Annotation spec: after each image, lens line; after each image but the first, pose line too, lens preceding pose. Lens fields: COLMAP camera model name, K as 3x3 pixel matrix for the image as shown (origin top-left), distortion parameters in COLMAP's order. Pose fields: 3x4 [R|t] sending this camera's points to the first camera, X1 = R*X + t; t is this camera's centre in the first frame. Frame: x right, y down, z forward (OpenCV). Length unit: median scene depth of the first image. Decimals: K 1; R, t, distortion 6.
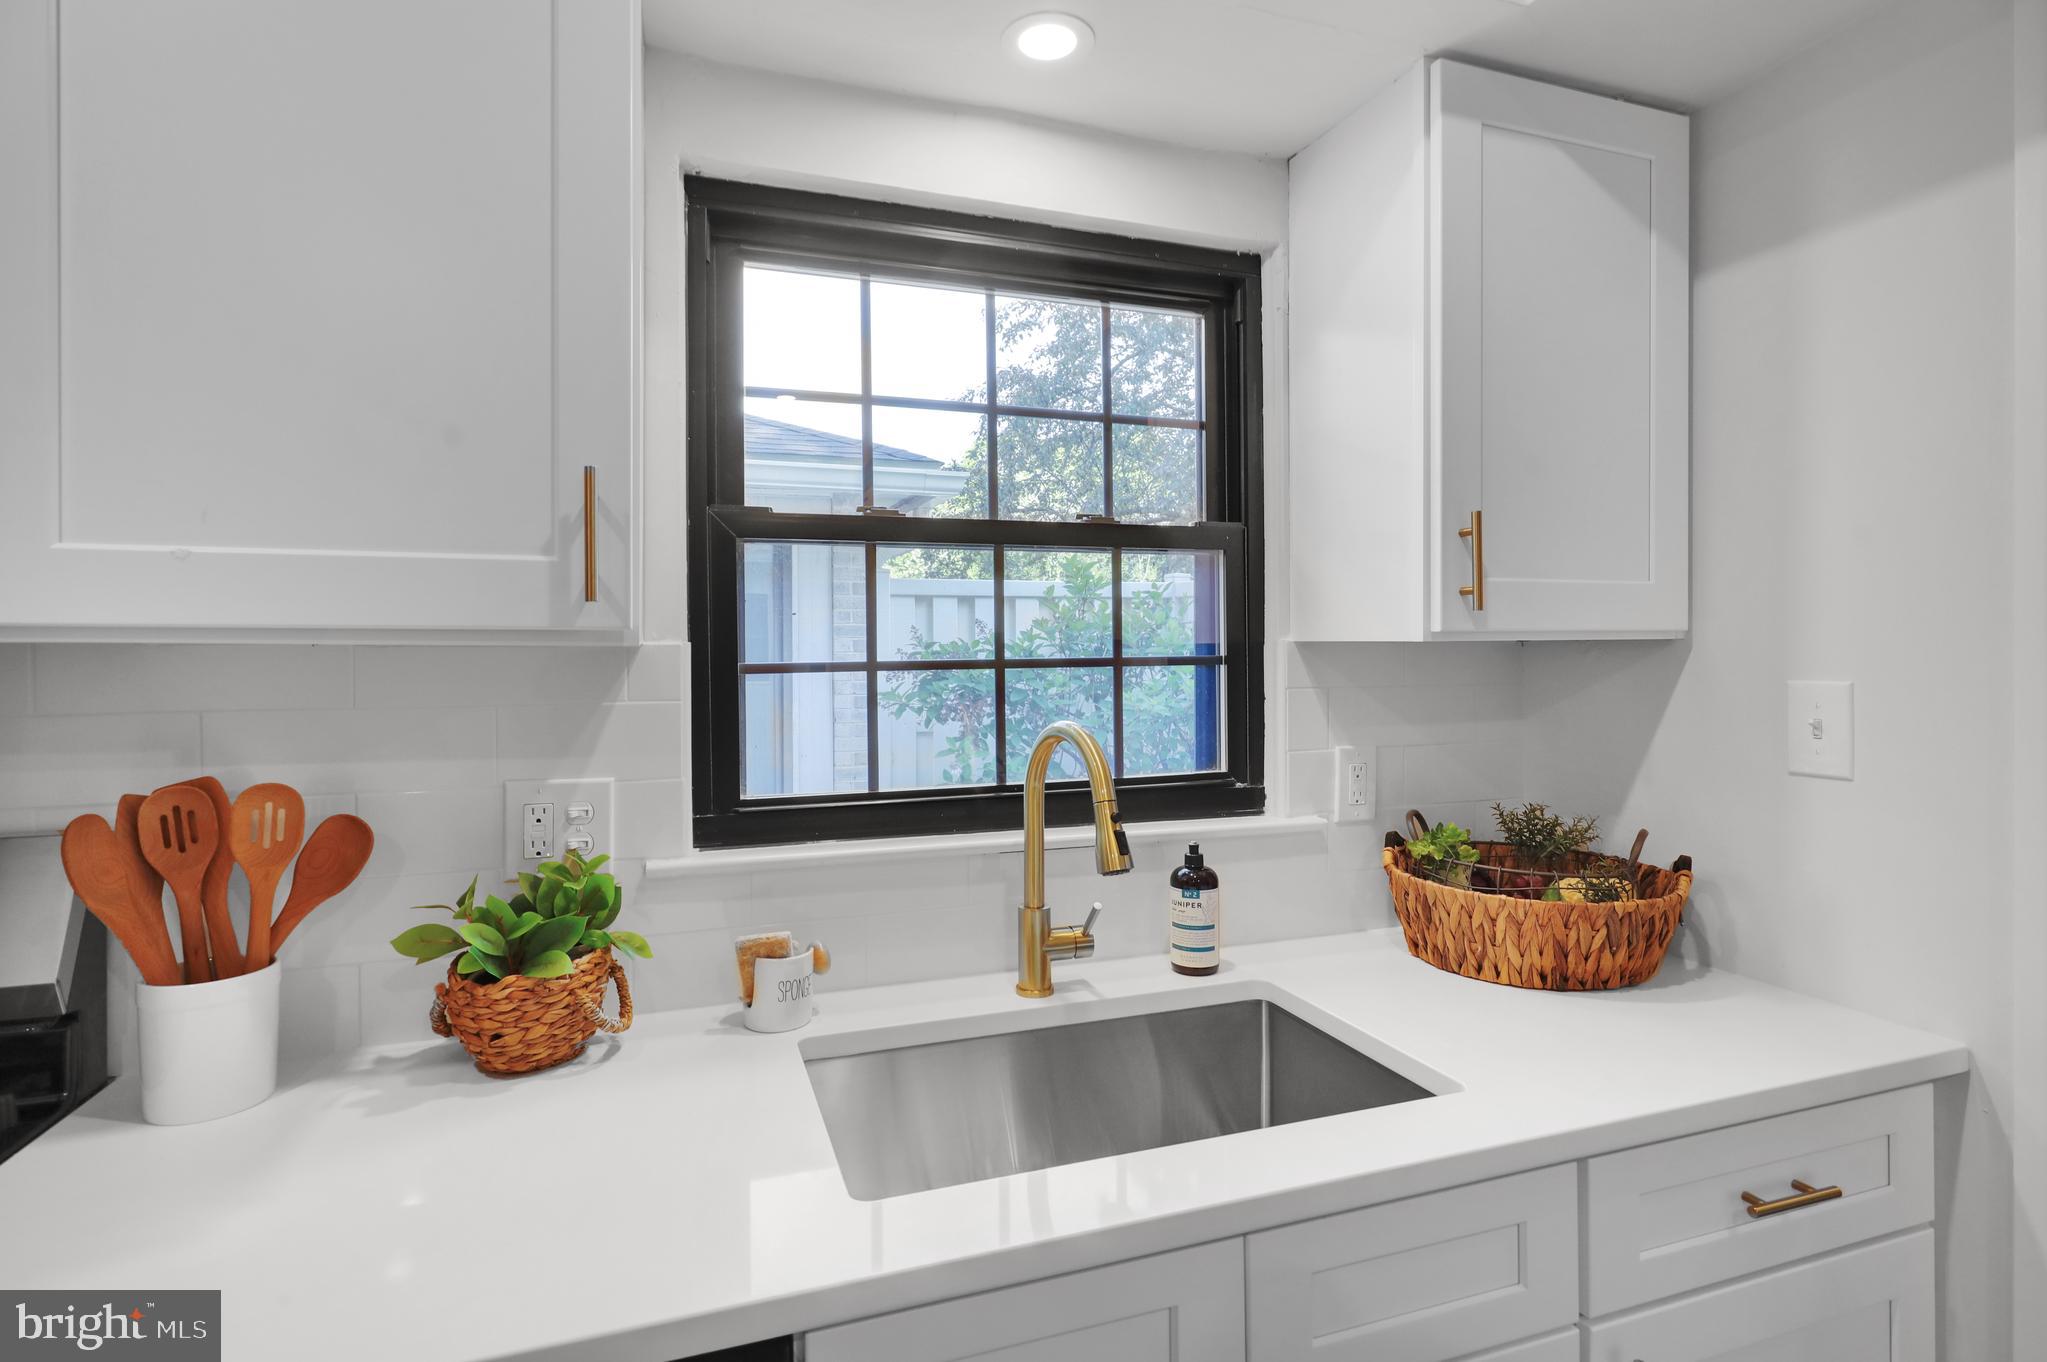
lens RADIAL K [[1012.4, 0, 1017.8], [0, 1012.4, 653.3], [0, 0, 1]] dist [0.000071, -0.000110]
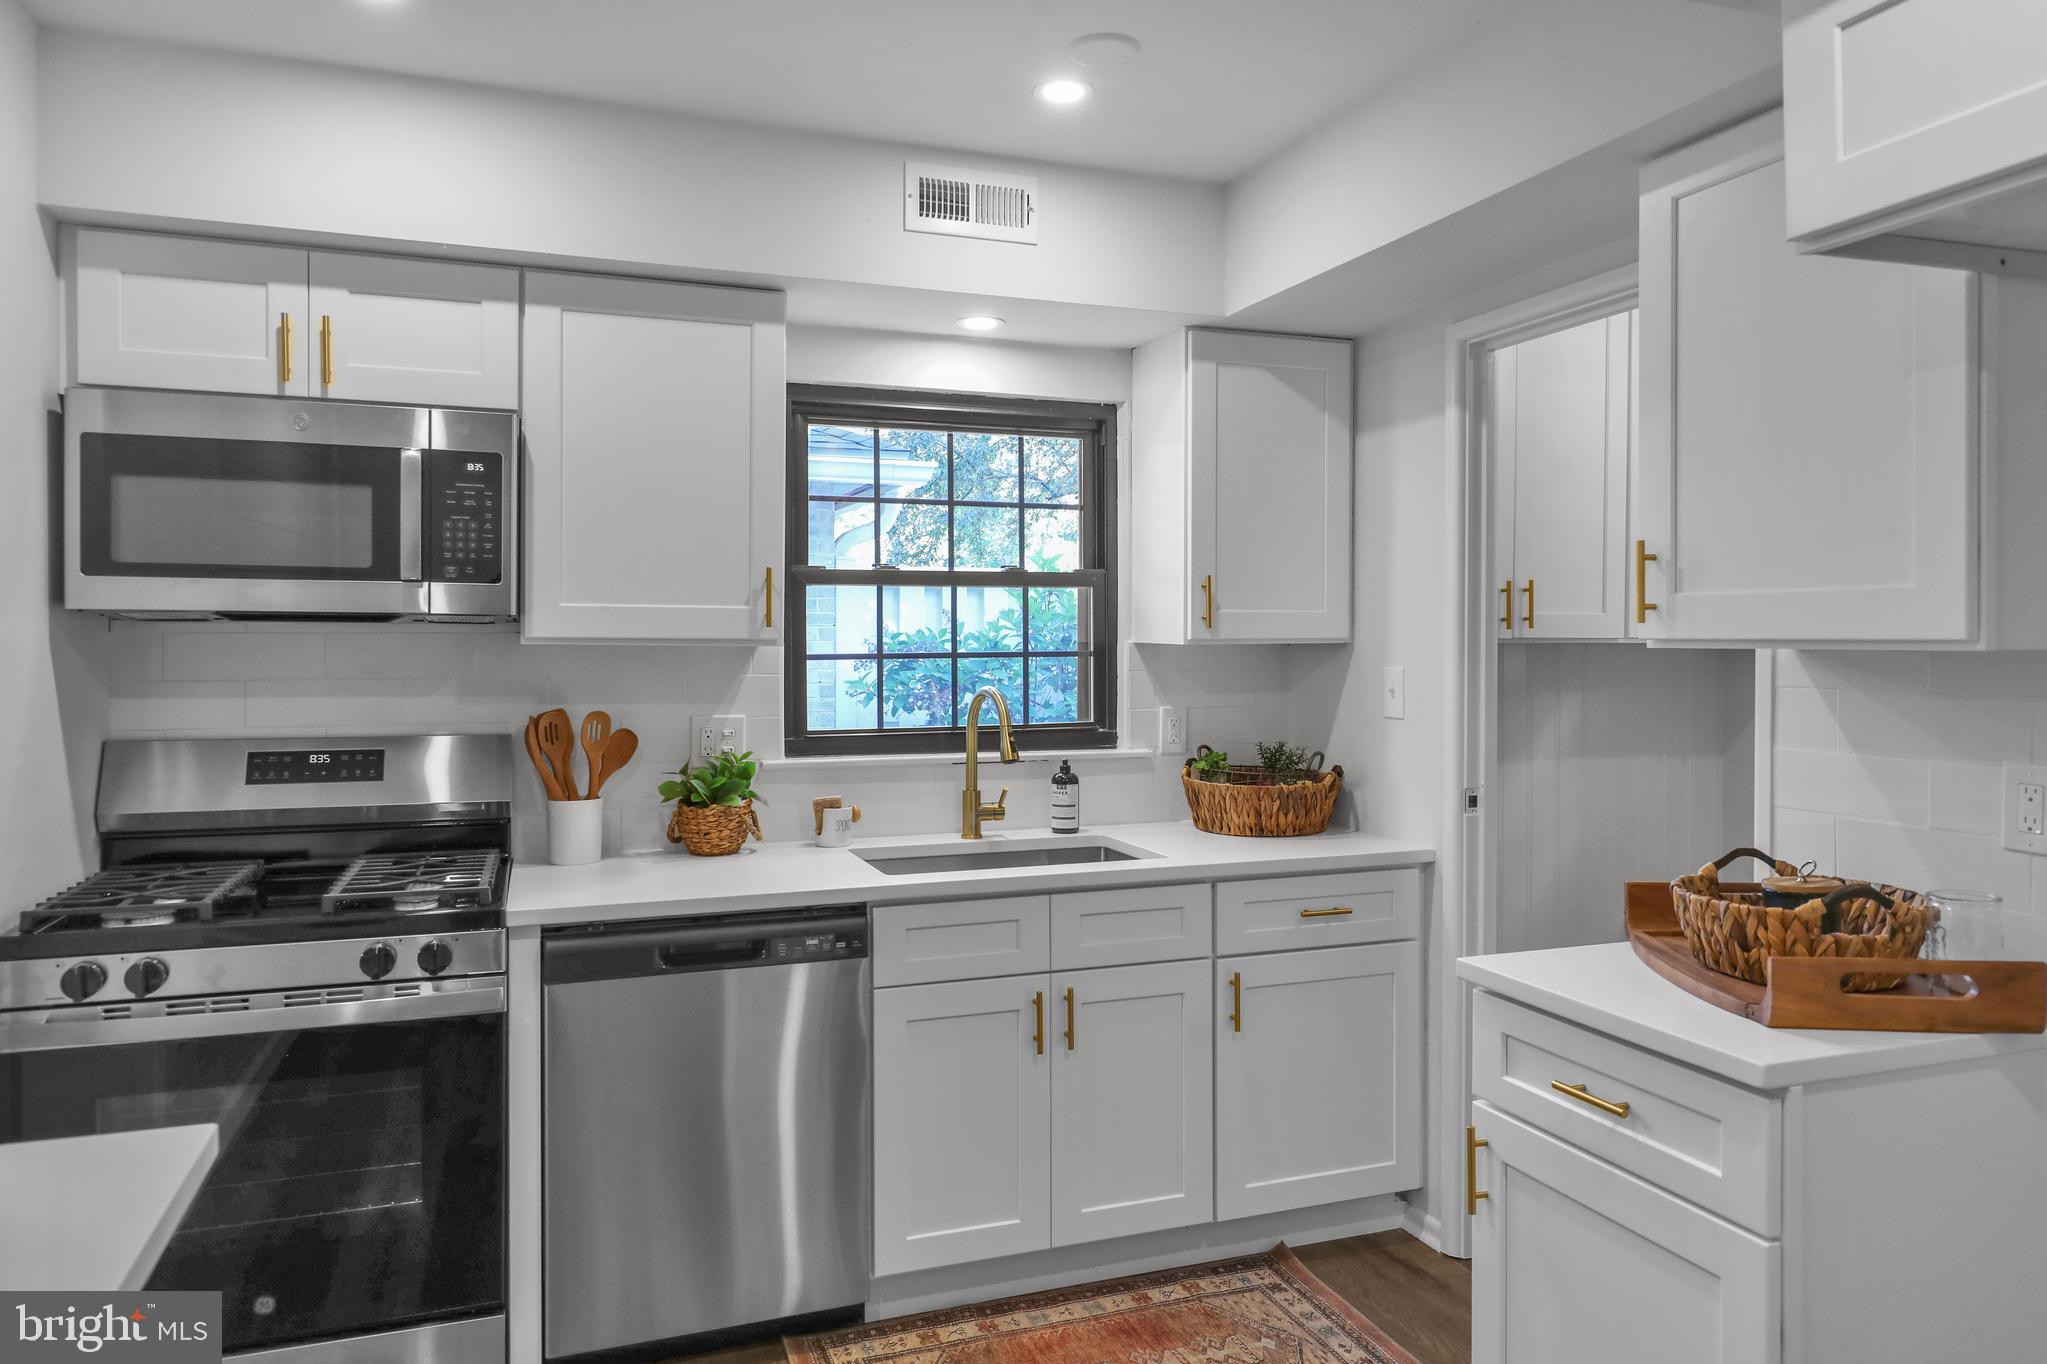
lens RADIAL K [[1361.8, 0, 1026.7], [0, 1361.8, 644.3], [0, 0, 1]] dist [-0.000631, 0.001063]
pose [[0.999812, 0.005976, 0.018442, 0.066379], [-0.006054, 0.999973, 0.004173, -0.019443], [-0.018417, -0.004284, 0.999821, -1.383866]]
